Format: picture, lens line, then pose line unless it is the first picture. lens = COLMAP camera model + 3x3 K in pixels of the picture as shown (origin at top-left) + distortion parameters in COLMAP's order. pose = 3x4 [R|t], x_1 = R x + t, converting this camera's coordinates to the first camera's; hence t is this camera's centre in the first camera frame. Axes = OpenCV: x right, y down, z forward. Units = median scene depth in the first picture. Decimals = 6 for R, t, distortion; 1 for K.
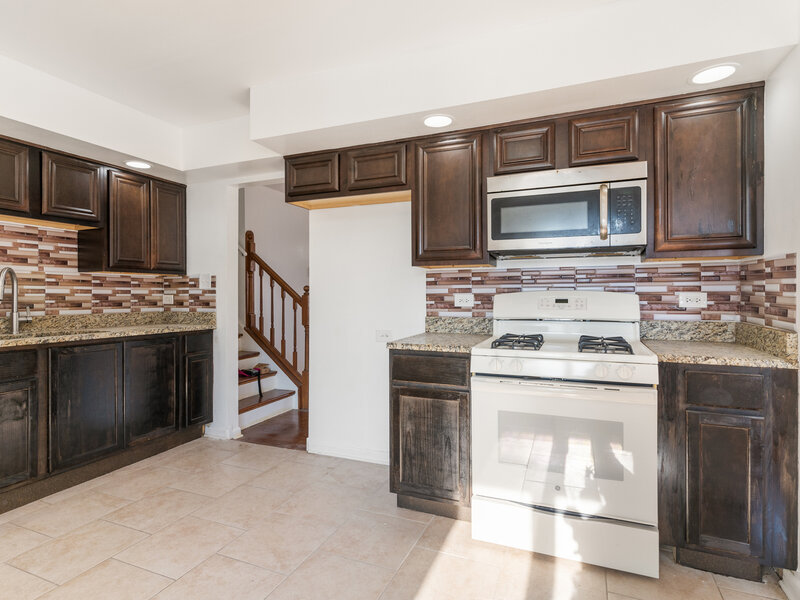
lens RADIAL K [[428.4, 0, 402.6], [0, 428.4, 293.8], [0, 0, 1]] dist [-0.002931, 0.004251]
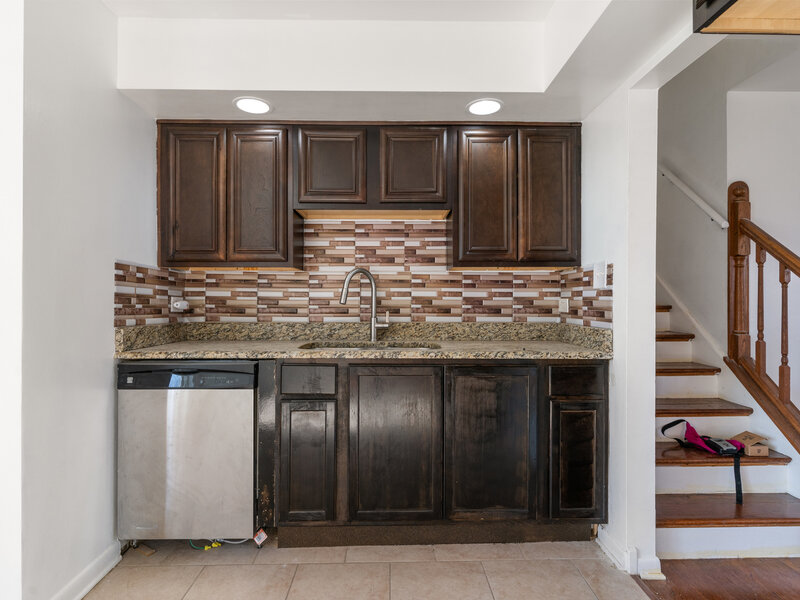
lens RADIAL K [[428.4, 0, 401.4], [0, 428.4, 302.7], [0, 0, 1]] dist [-0.002931, 0.004251]
pose [[0.404852, 0.006978, -0.914356, -0.043830], [0.000158, 0.999970, 0.007701, 0.004358], [0.914382, -0.003262, 0.404839, 0.572446]]
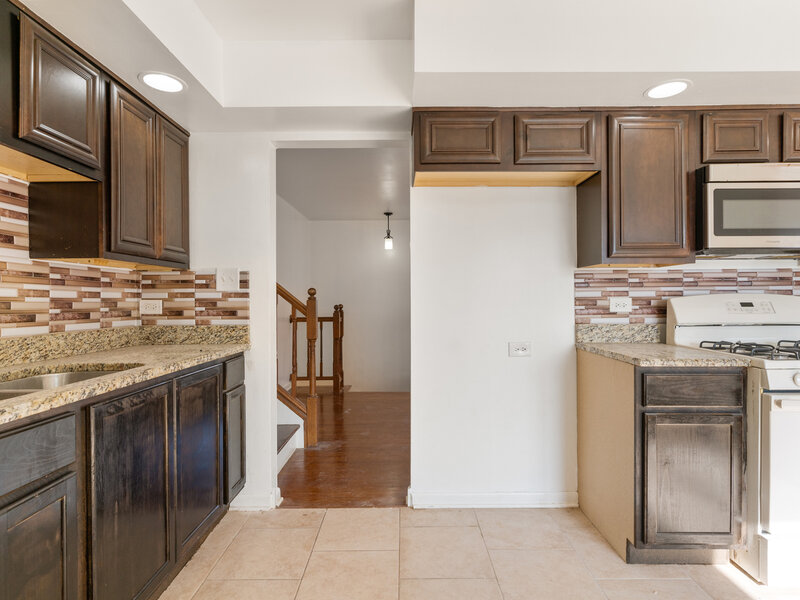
lens RADIAL K [[428.4, 0, 405.3], [0, 428.4, 299.7], [0, 0, 1]] dist [-0.002931, 0.004251]
pose [[0.926402, -0.001998, 0.376530, -0.502721], [0.001713, 0.999998, 0.001092, 0.002554], [-0.376532, -0.000367, 0.926404, 0.300708]]
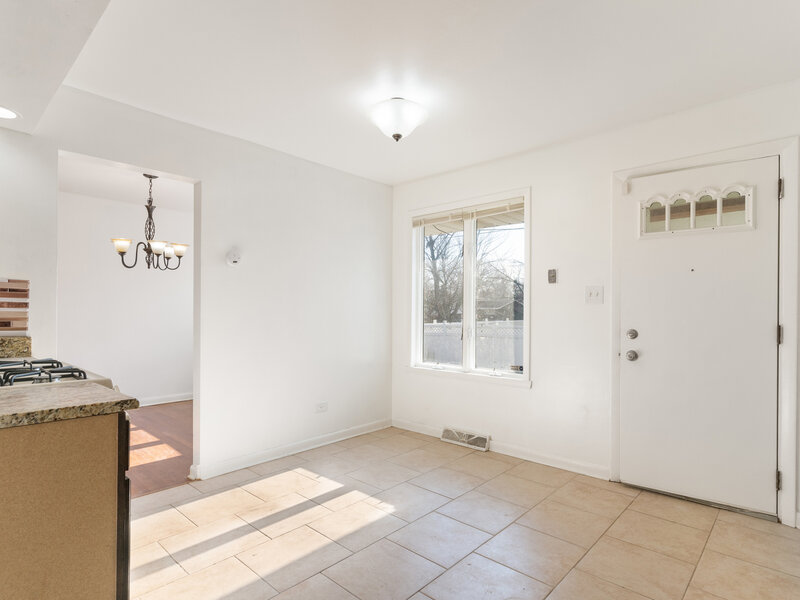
lens RADIAL K [[428.4, 0, 401.7], [0, 428.4, 304.1], [0, 0, 1]] dist [-0.002931, 0.004251]
pose [[0.345510, 0.015429, 0.938288, -0.924671], [-0.001958, 0.999875, -0.015721, 0.003427], [-0.938413, 0.003595, 0.345496, 0.265172]]
